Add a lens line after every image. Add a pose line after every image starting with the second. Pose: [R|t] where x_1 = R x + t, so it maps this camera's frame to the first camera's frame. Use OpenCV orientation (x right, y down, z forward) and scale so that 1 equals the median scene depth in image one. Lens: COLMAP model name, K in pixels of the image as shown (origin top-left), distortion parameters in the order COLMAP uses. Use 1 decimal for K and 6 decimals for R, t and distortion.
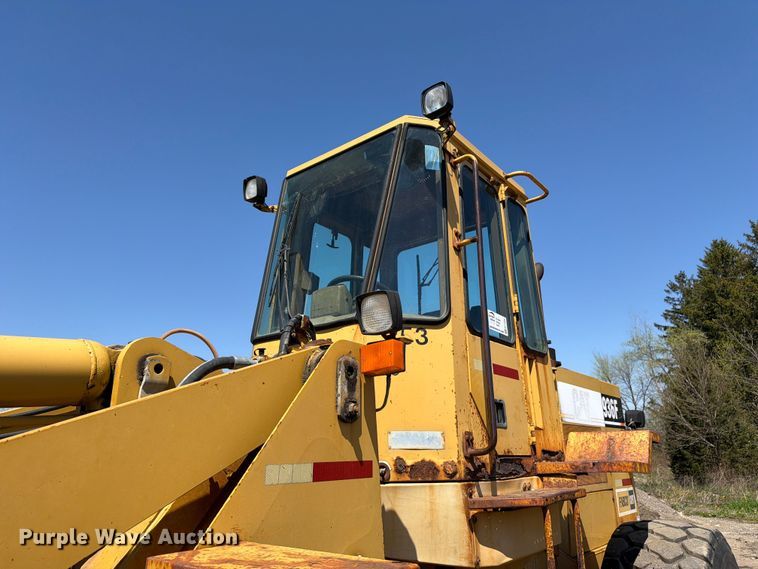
lens RADIAL K [[531.3, 0, 383.5], [0, 531.3, 280.7], [0, 0, 1]] dist [0.059769, -0.073431]
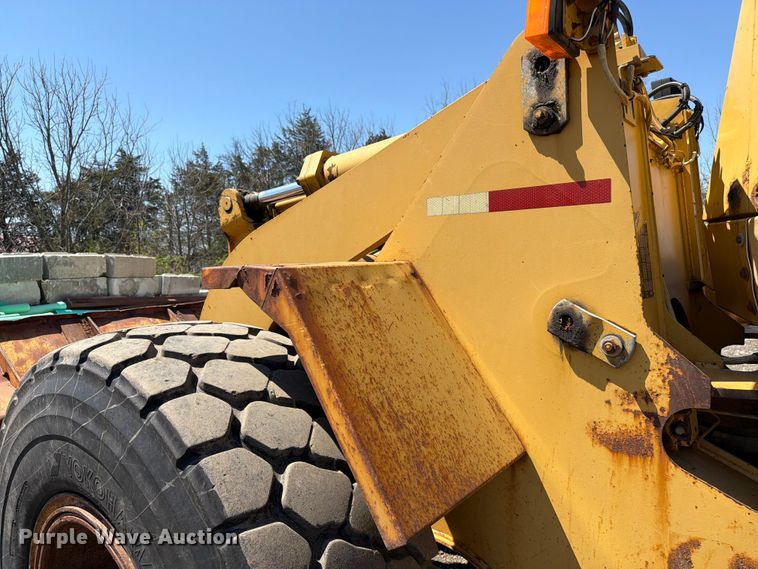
lens RADIAL K [[531.3, 0, 383.1], [0, 531.3, 286.8], [0, 0, 1]] dist [0.059769, -0.073431]
pose [[-0.042043, 0.064796, -0.997012, 0.528266], [0.325086, 0.944482, 0.047674, 0.271881], [0.944750, -0.322110, -0.060773, 0.585170]]
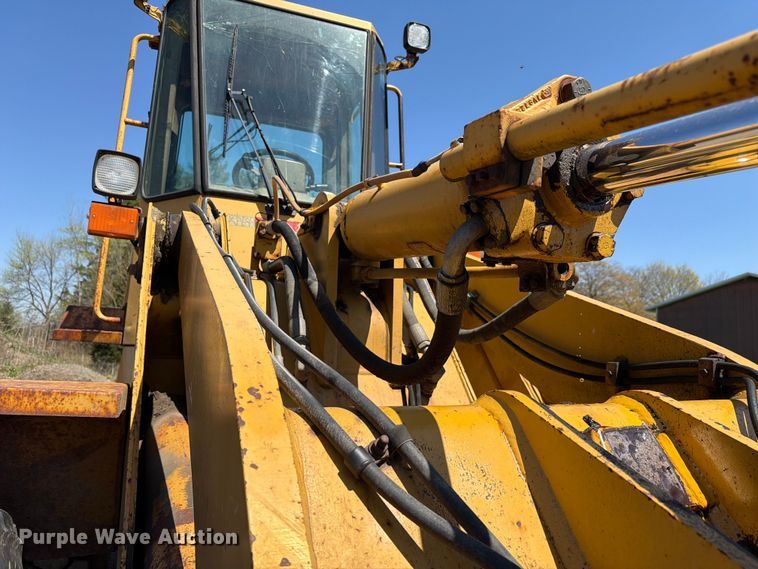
lens RADIAL K [[531.3, 0, 386.7], [0, 531.3, 289.1], [0, 0, 1]] dist [0.059769, -0.073431]
pose [[0.500399, 0.119032, 0.857574, -0.972170], [-0.296035, 0.954327, 0.040277, 0.170206], [-0.813612, -0.274027, 0.512782, 0.360244]]
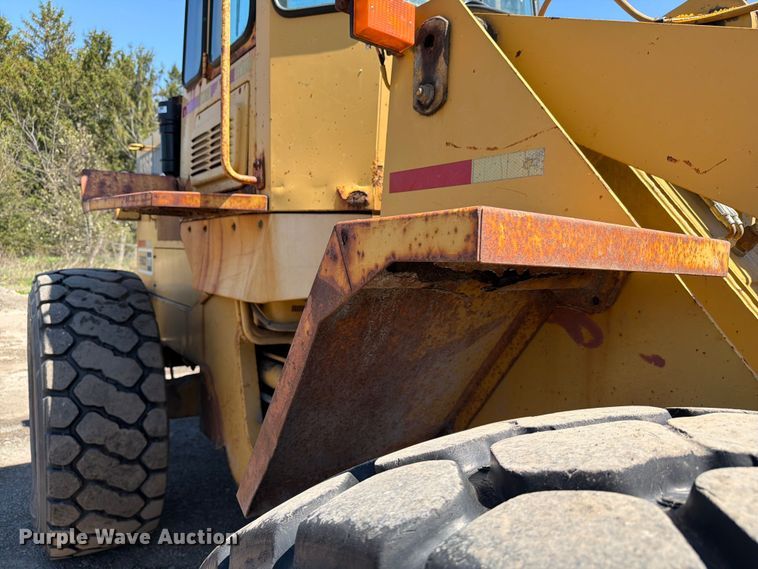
lens RADIAL K [[531.3, 0, 380.1], [0, 531.3, 296.8], [0, 0, 1]] dist [0.059769, -0.073431]
pose [[0.291885, -0.082100, 0.952923, -1.055160], [-0.310570, 0.934187, 0.175615, 0.395974], [-0.904627, -0.347209, 0.247177, 0.893164]]
